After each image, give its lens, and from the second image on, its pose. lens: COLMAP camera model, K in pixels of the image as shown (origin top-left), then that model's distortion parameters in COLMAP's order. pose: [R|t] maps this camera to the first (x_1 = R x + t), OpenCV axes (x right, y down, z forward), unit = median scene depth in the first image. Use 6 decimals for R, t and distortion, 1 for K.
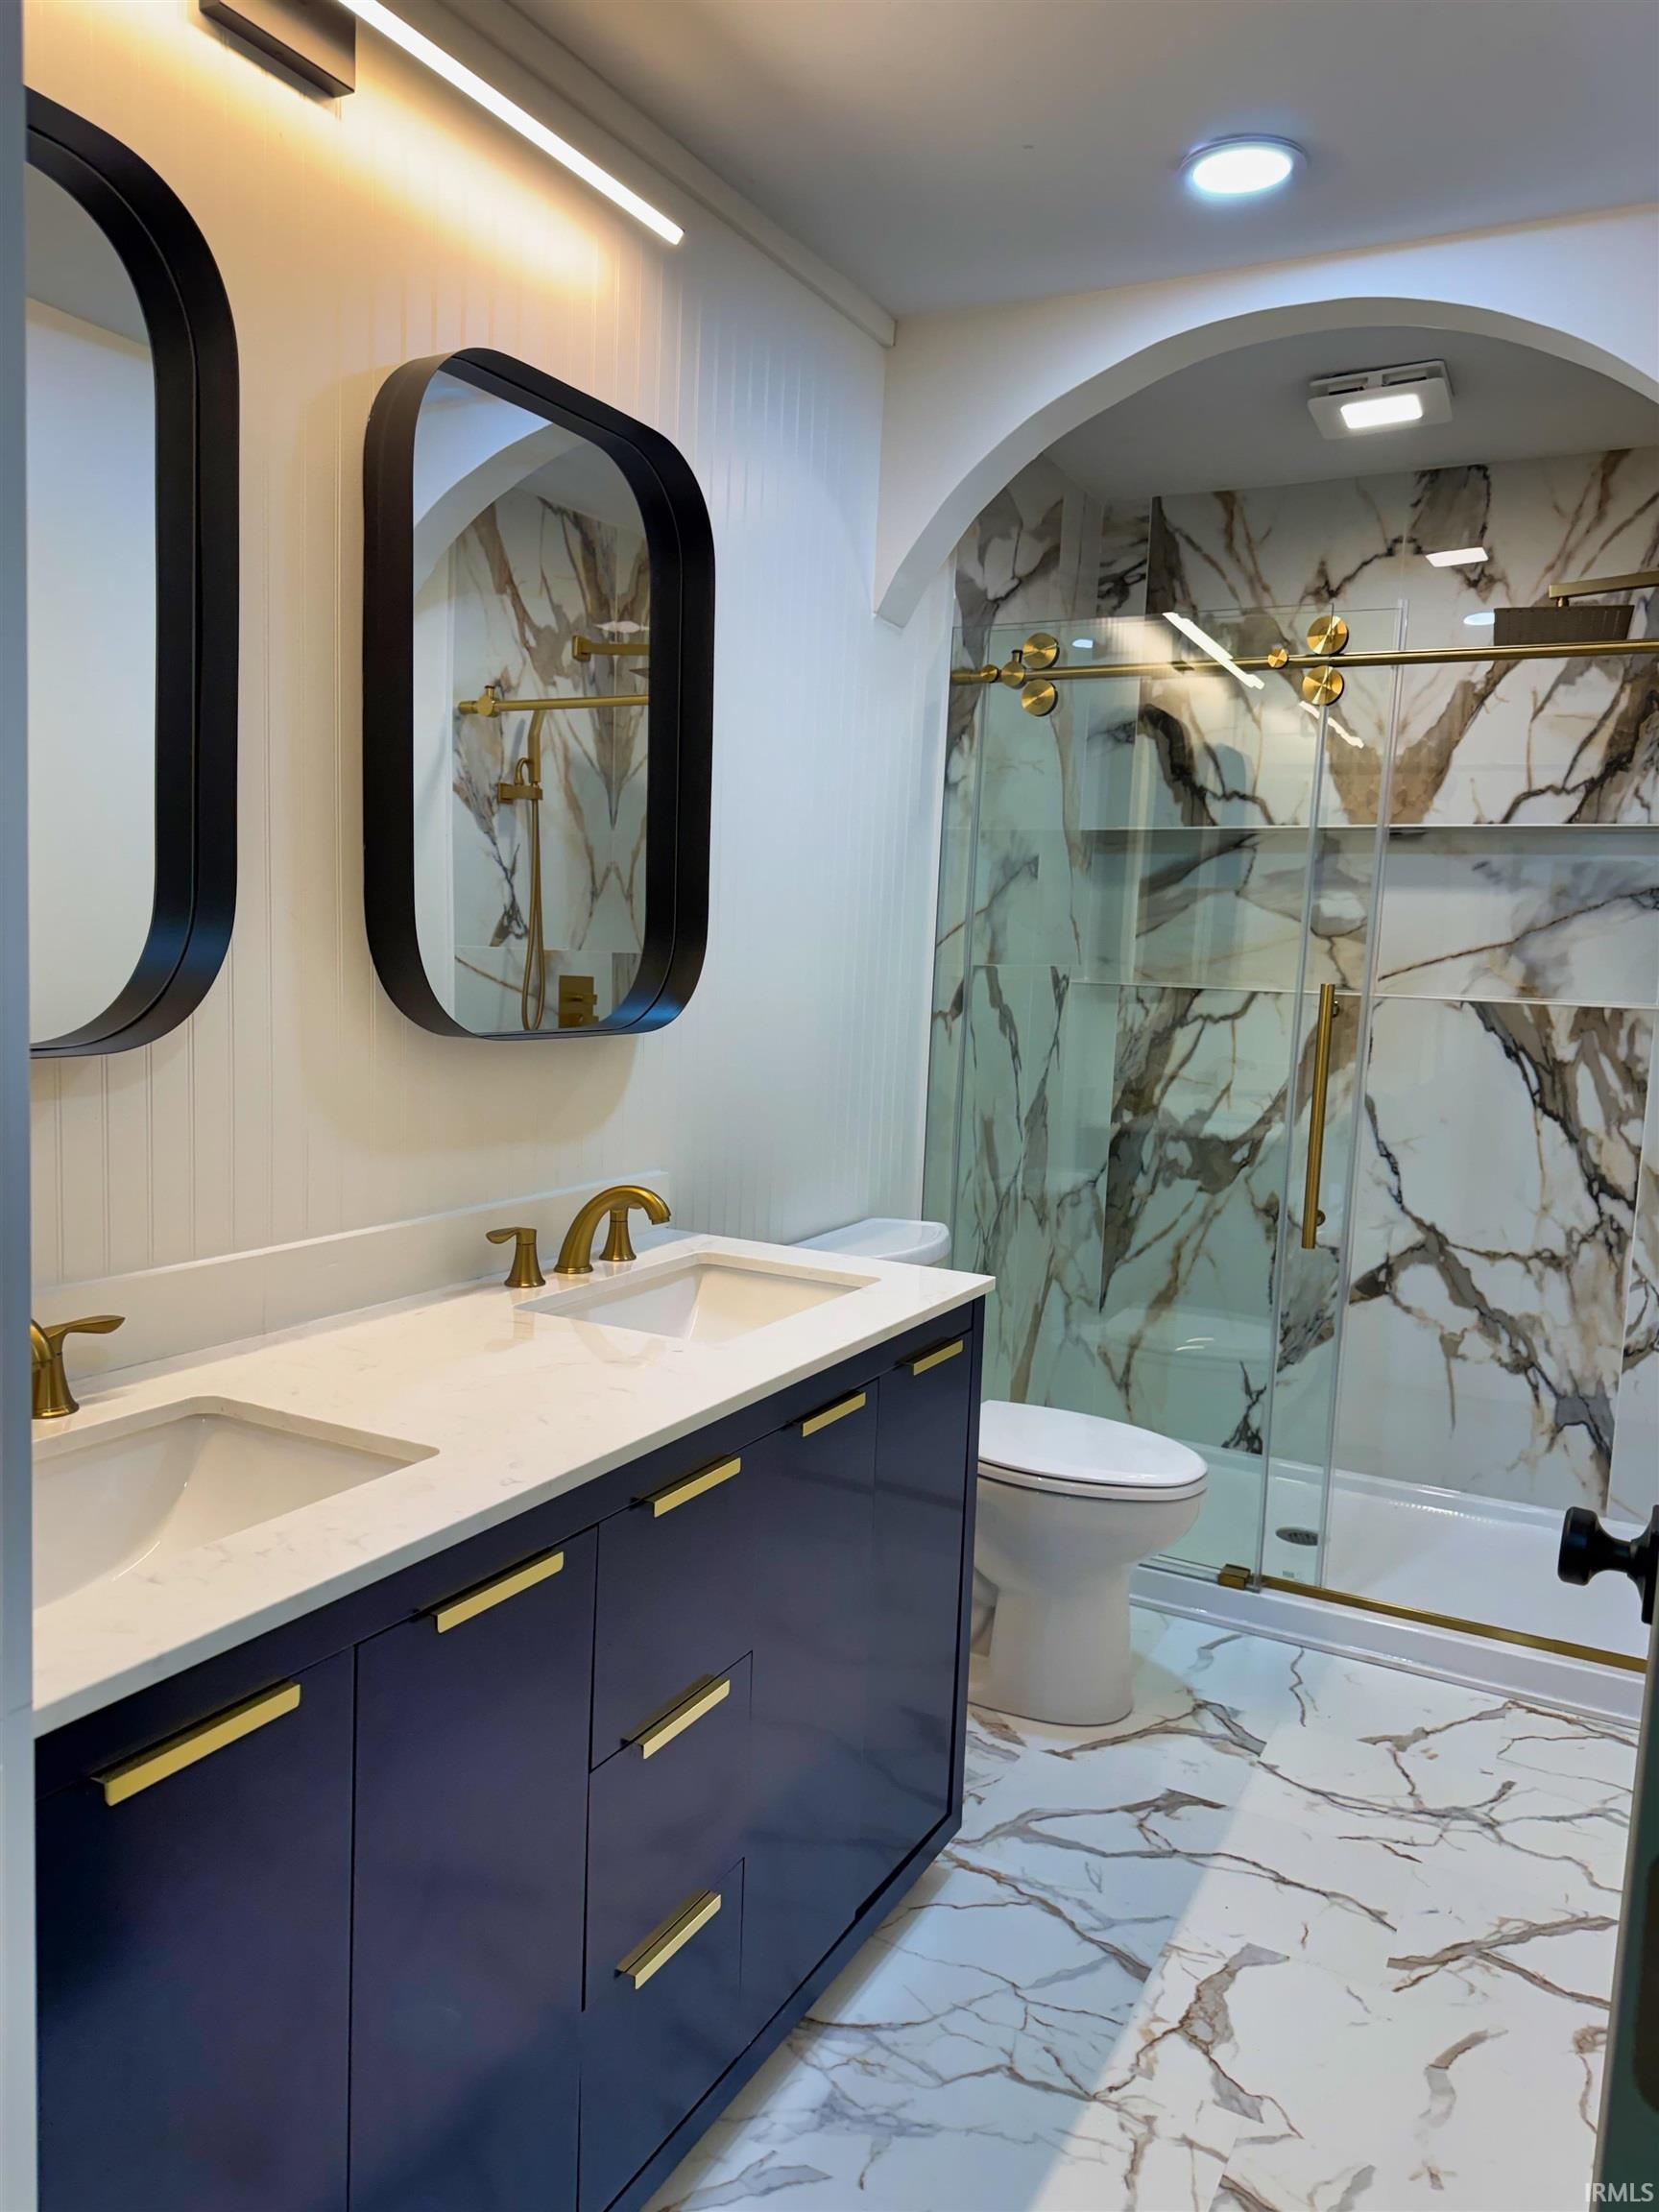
lens RADIAL K [[1539.1, 0, 817.3], [0, 1539.1, 1117.1], [0, 0, 1]] dist [0.133452, -0.242957]
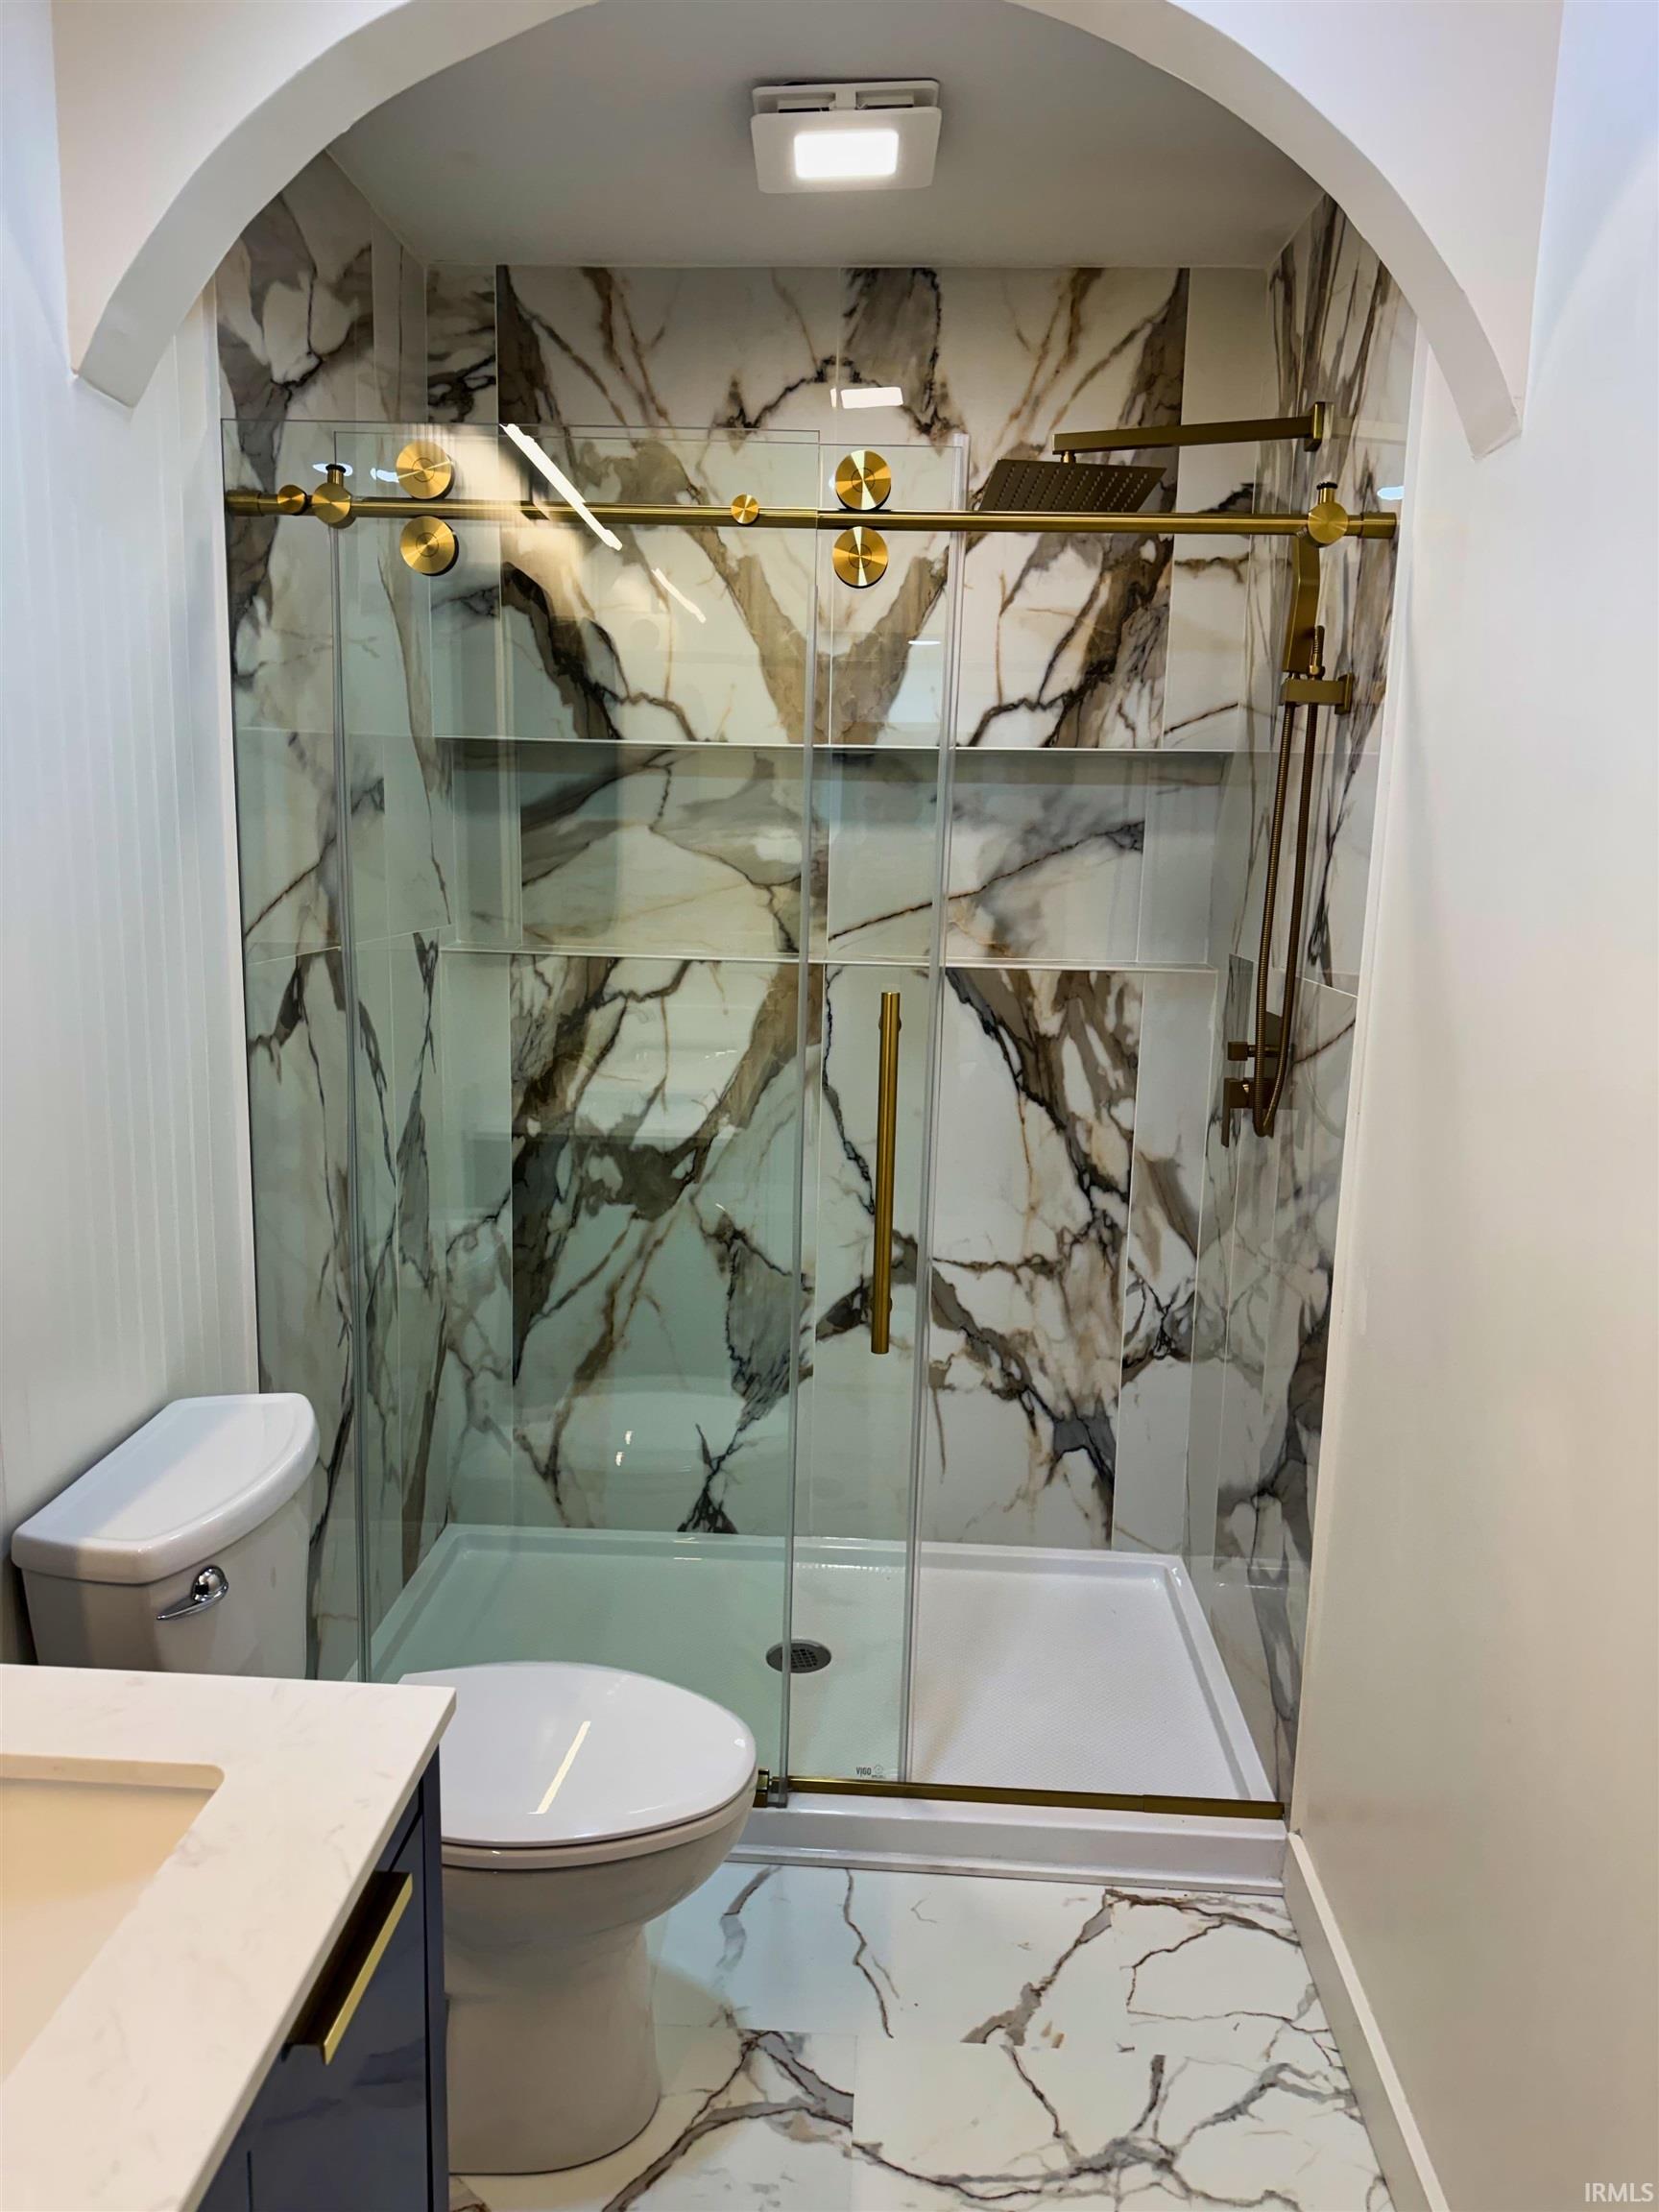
lens RADIAL K [[1539.1, 0, 817.3], [0, 1539.1, 1117.1], [0, 0, 1]] dist [0.133452, -0.242957]
pose [[0.905886, -0.094571, 0.412827, 0.017622], [0.060857, 0.993701, 0.094097, -0.075648], [-0.419125, -0.060118, 0.905936, 0.291082]]
